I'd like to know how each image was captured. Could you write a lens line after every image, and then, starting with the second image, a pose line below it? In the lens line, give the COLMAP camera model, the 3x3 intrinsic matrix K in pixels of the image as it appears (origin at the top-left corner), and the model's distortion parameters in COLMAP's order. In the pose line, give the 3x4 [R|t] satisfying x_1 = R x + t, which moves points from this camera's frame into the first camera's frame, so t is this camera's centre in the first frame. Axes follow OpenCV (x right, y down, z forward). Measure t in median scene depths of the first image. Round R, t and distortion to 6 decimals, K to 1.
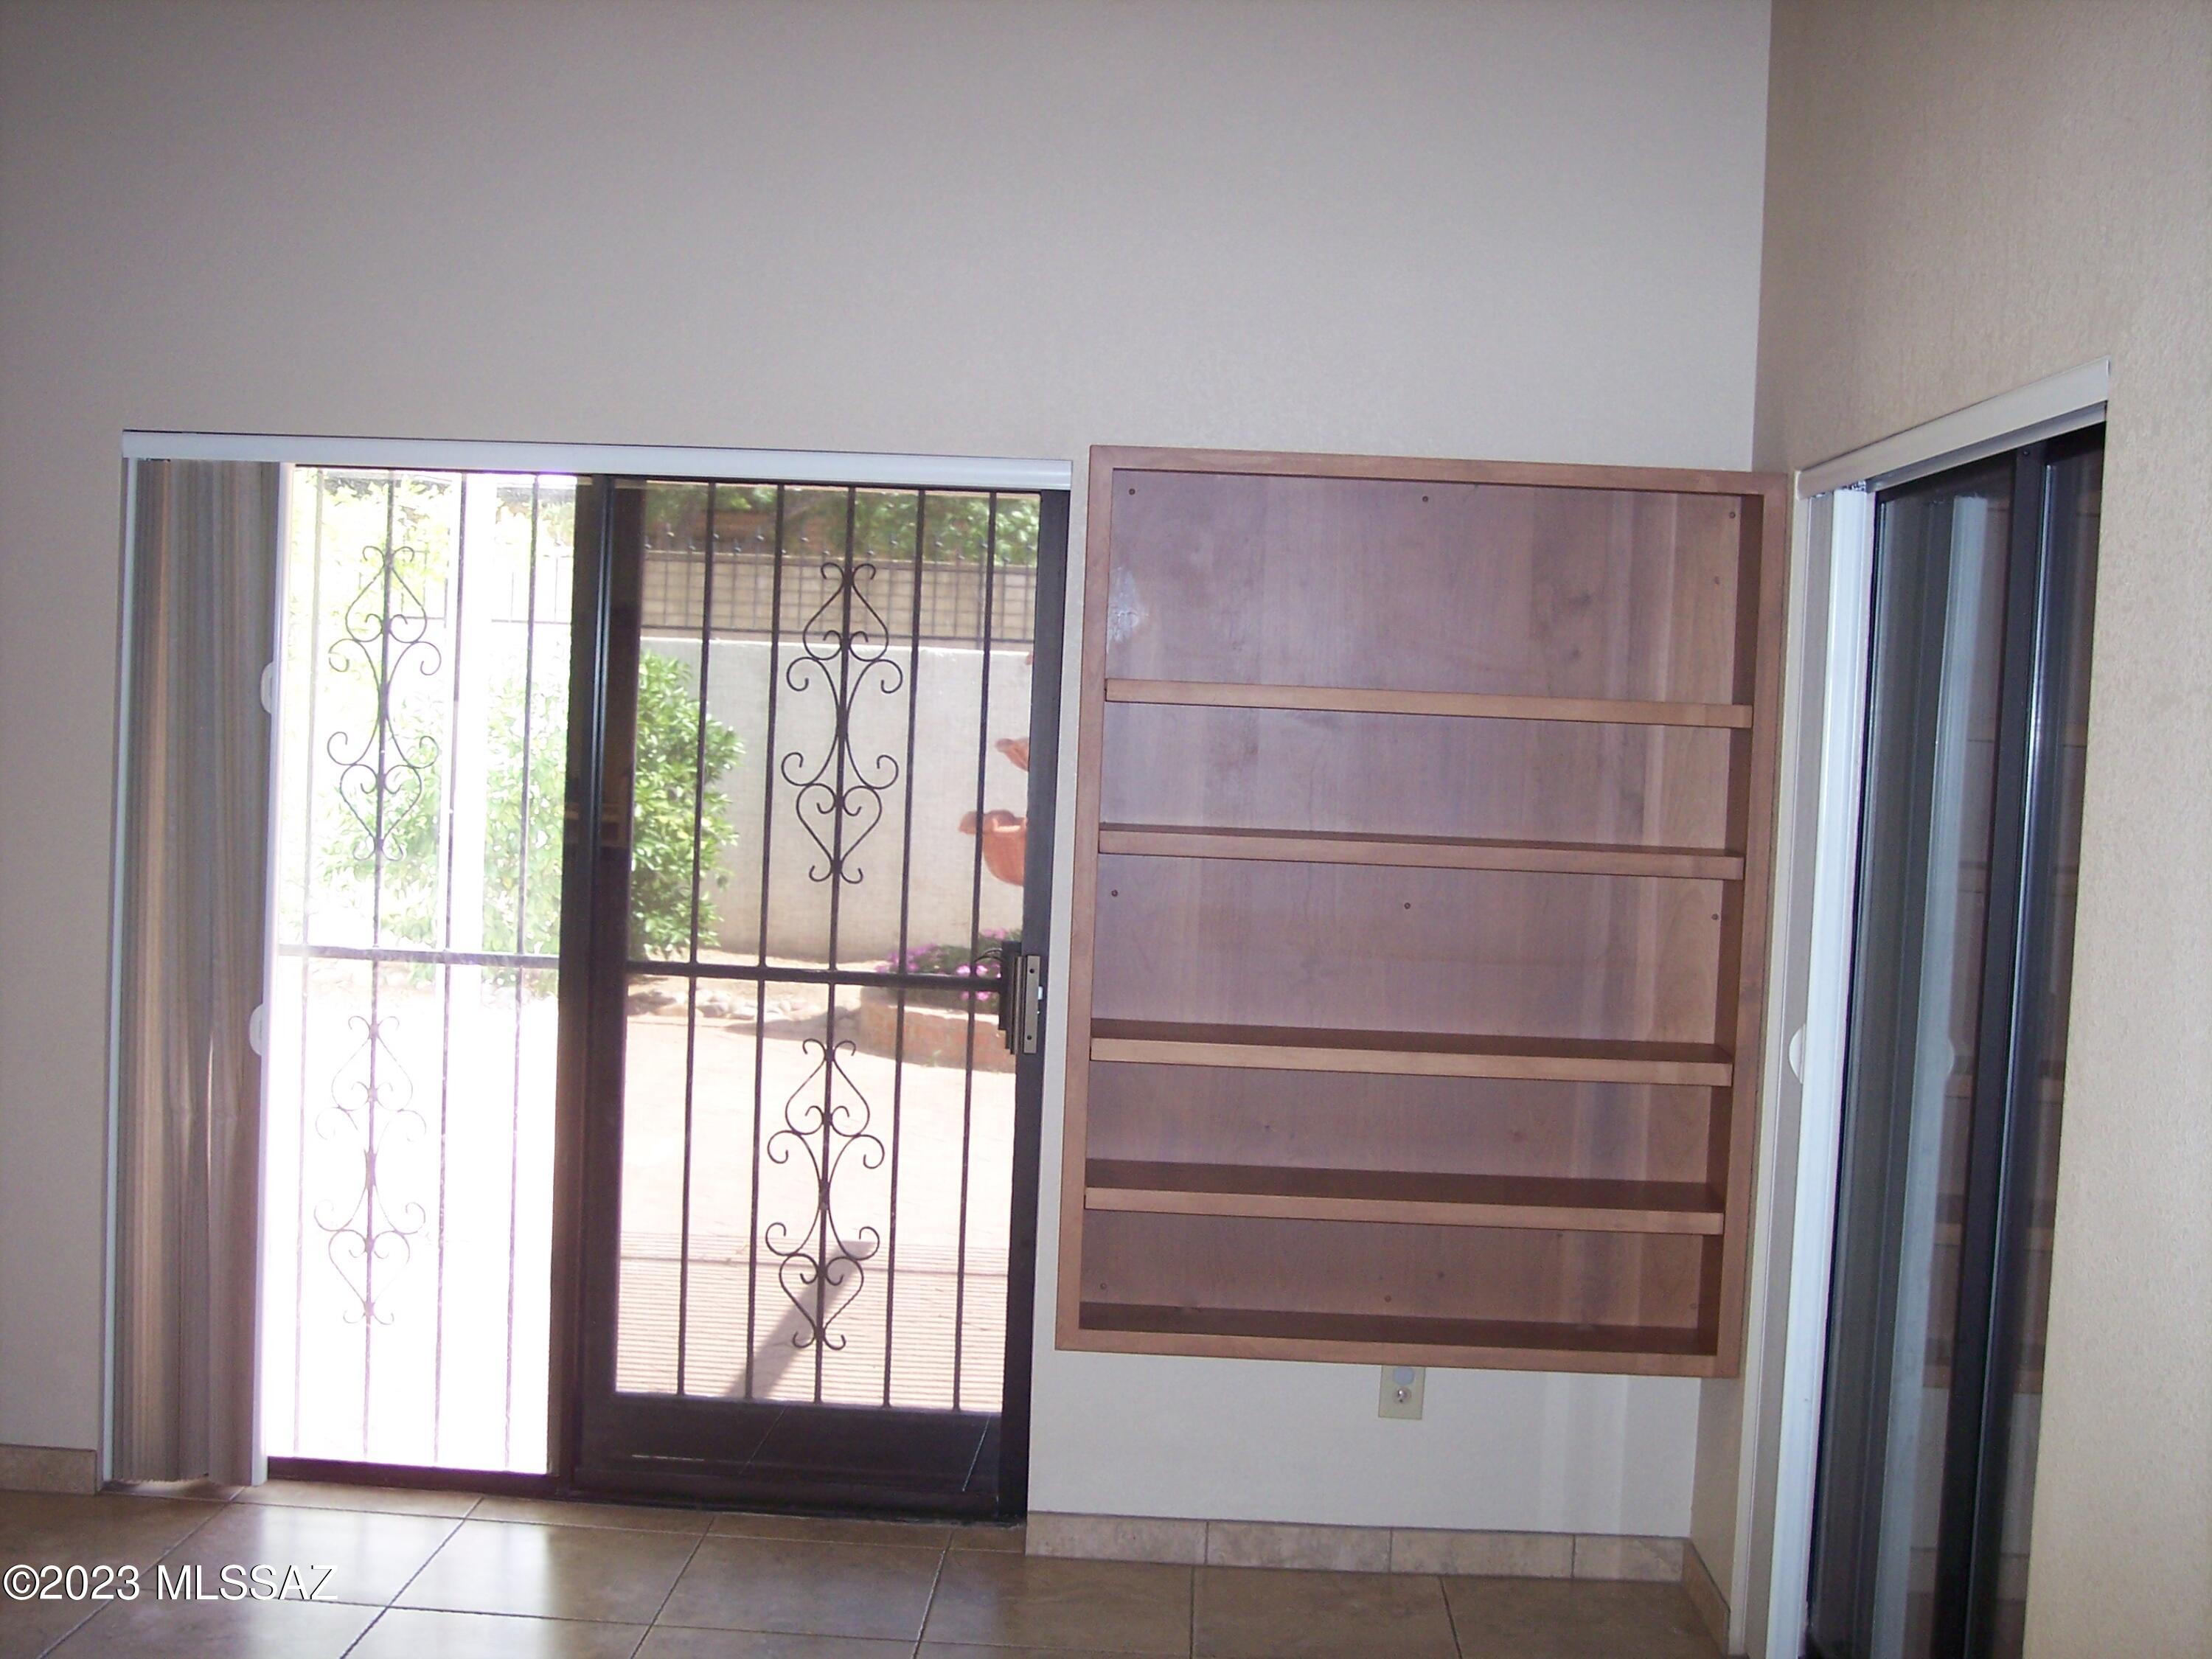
lens RADIAL K [[2561.6, 0, 1106.0], [0, 2561.6, 829.5], [0, 0, 1]] dist [-0.154605, 0.285375]
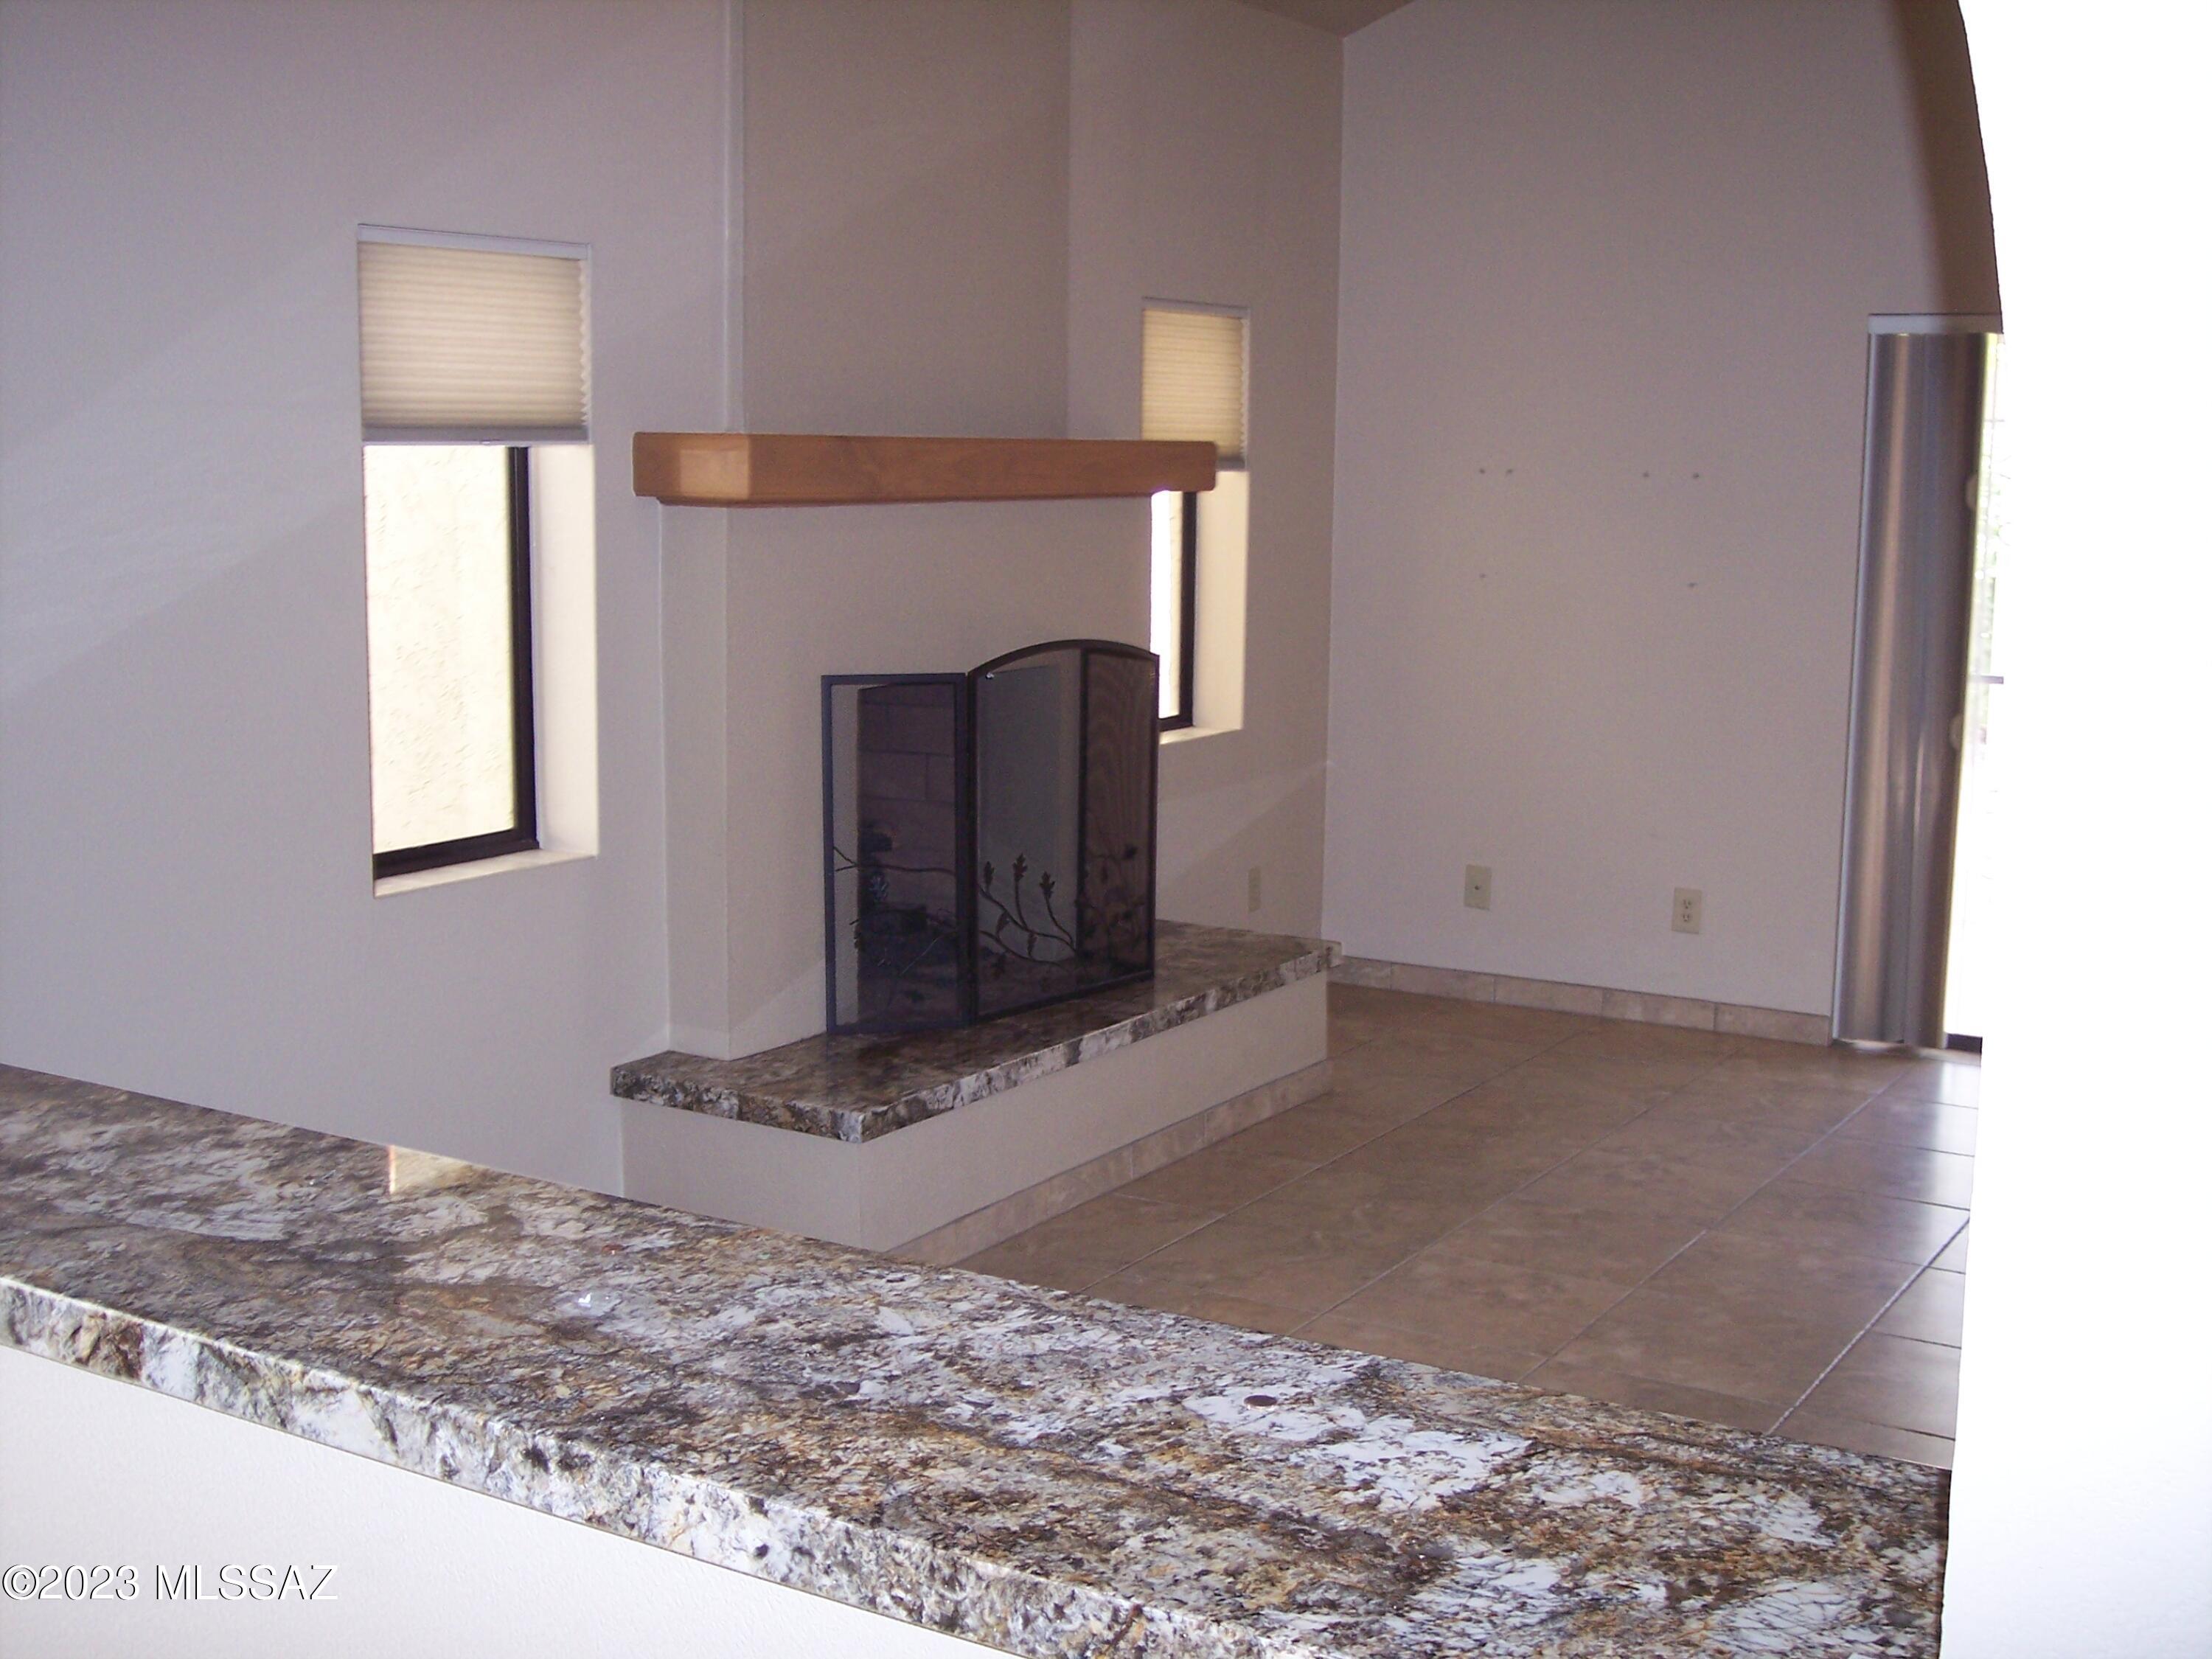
lens RADIAL K [[2561.6, 0, 1106.0], [0, 2561.6, 829.5], [0, 0, 1]] dist [-0.154605, 0.285375]
pose [[0.873878, 0.040751, -0.484434, -0.061354], [-0.000900, 0.996614, 0.082212, 0.017317], [0.486144, -0.071408, 0.870957, -0.492088]]
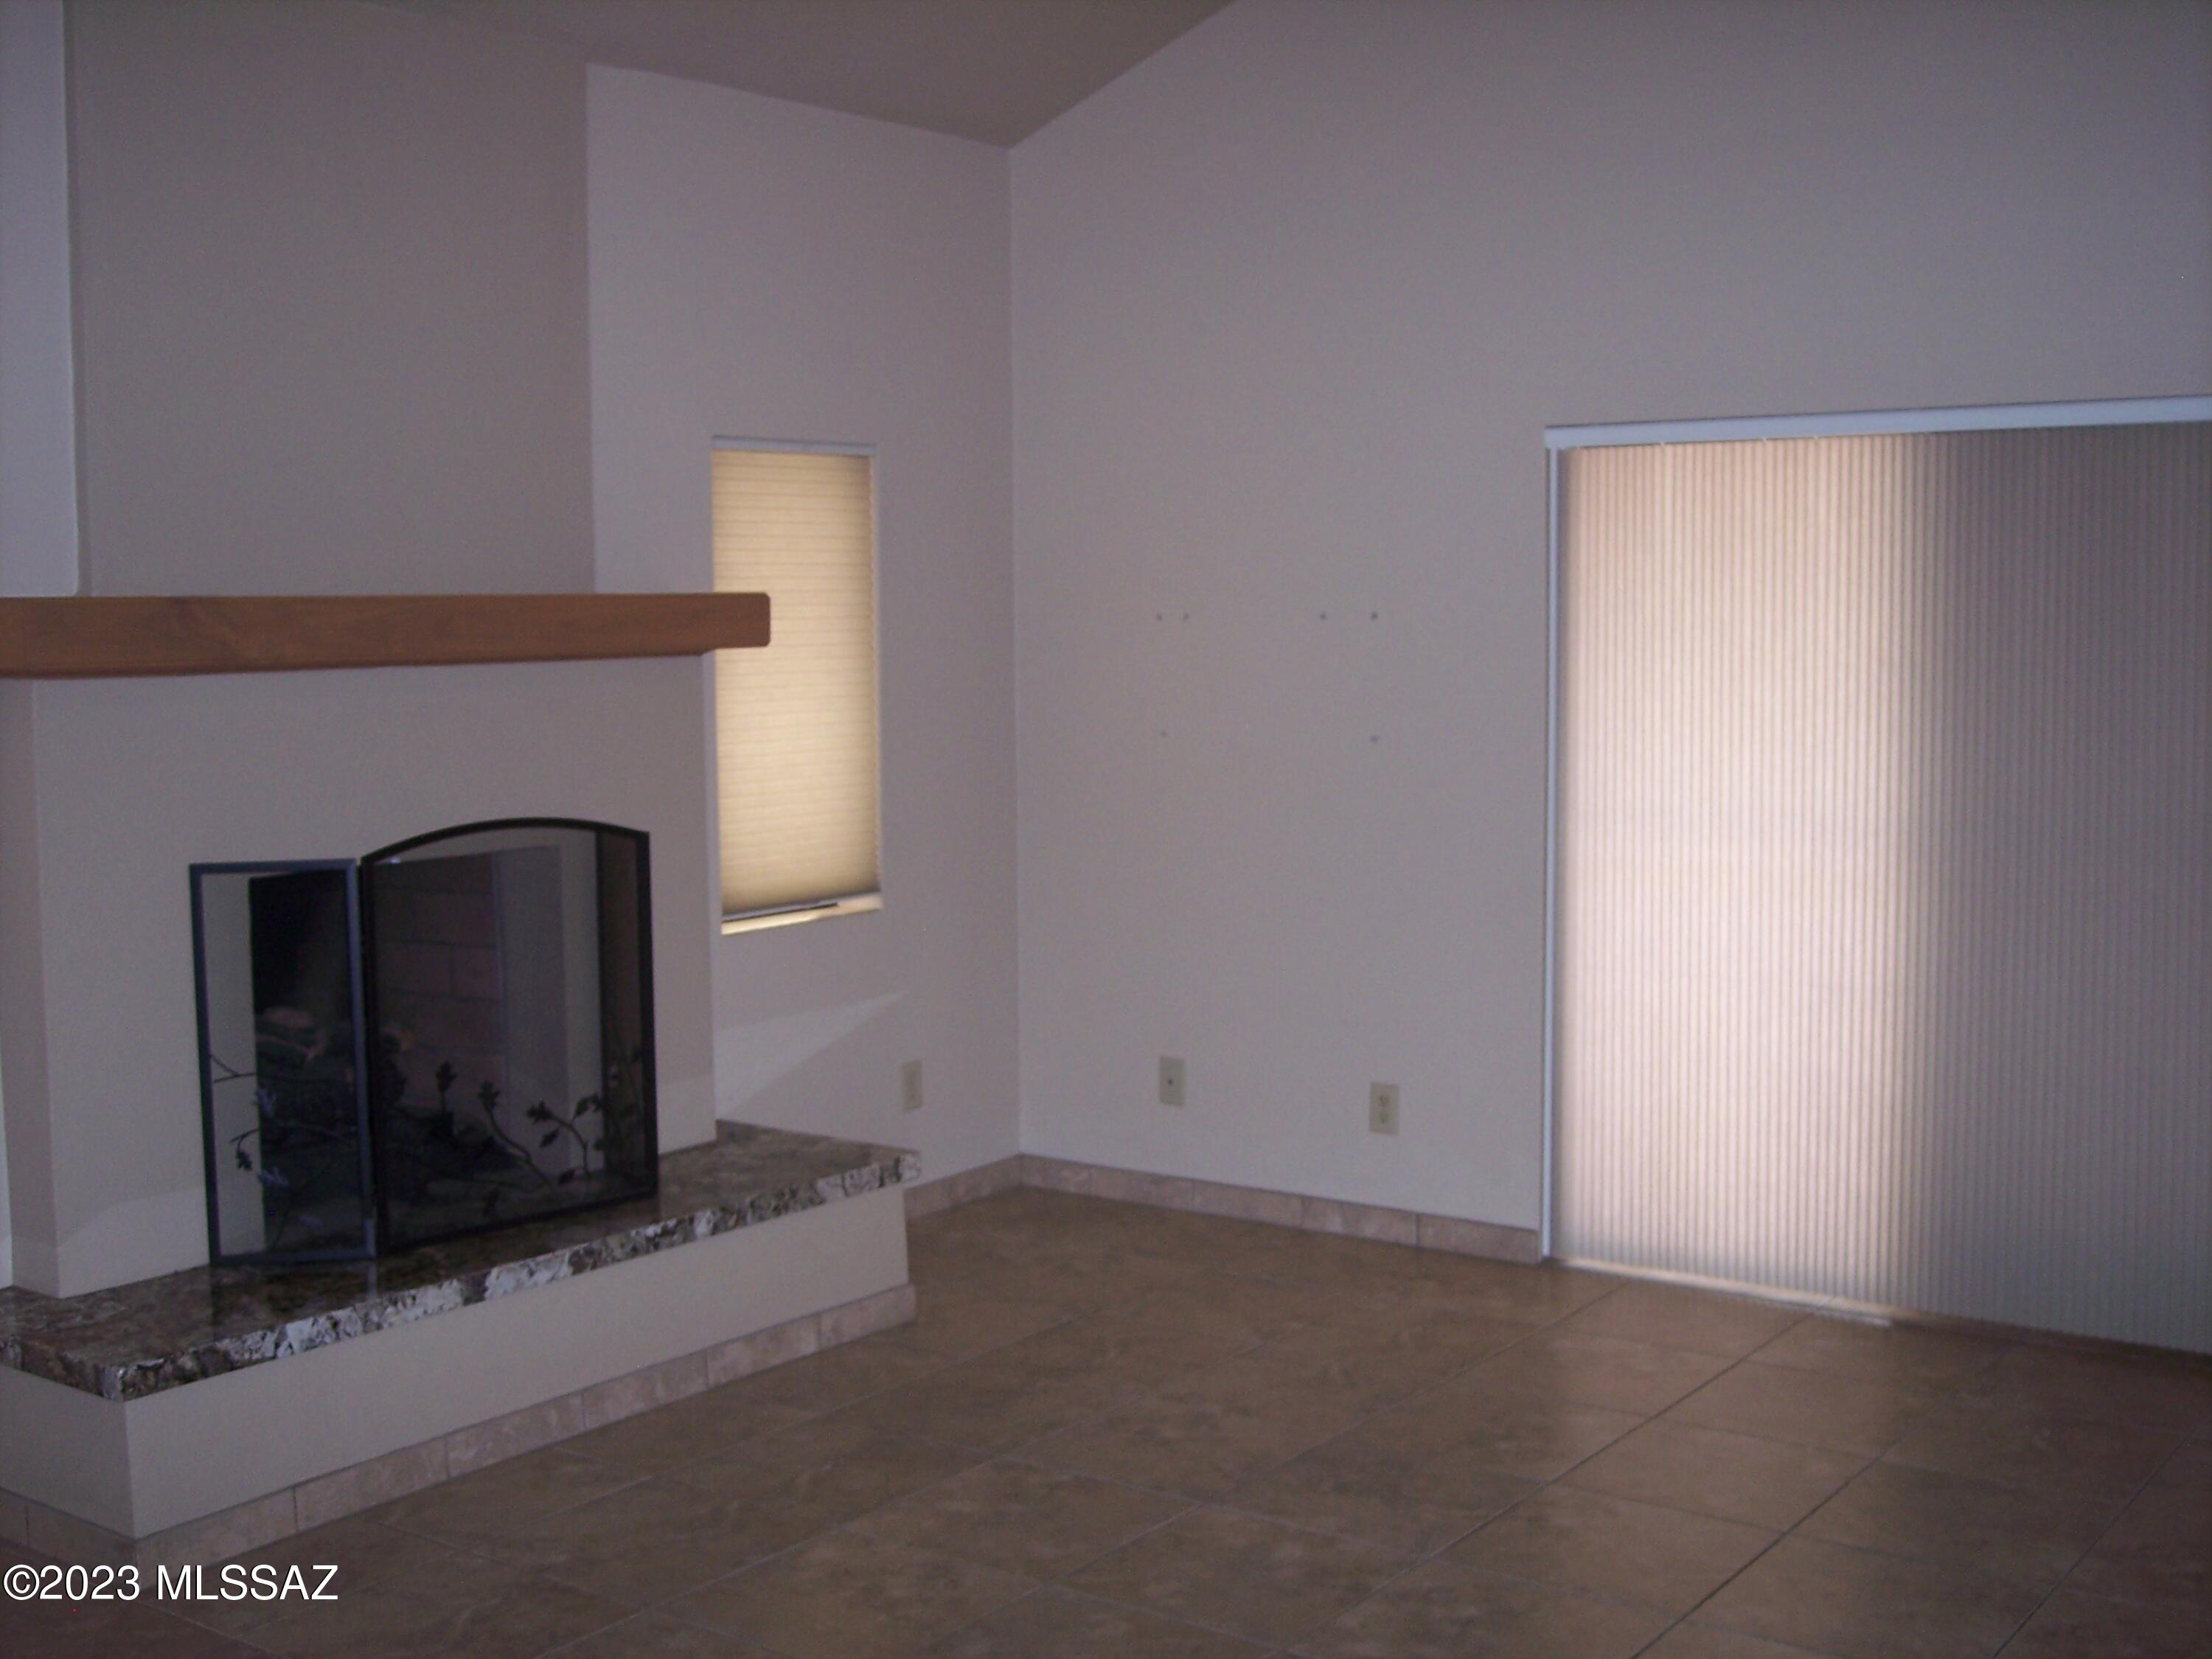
lens RADIAL K [[2561.6, 0, 1106.0], [0, 2561.6, 829.5], [0, 0, 1]] dist [-0.154605, 0.285375]
pose [[0.828274, -0.001796, -0.560320, 0.140658], [0.016189, 0.999654, 0.020728, 0.013648], [0.560089, -0.026239, 0.828017, -0.187411]]
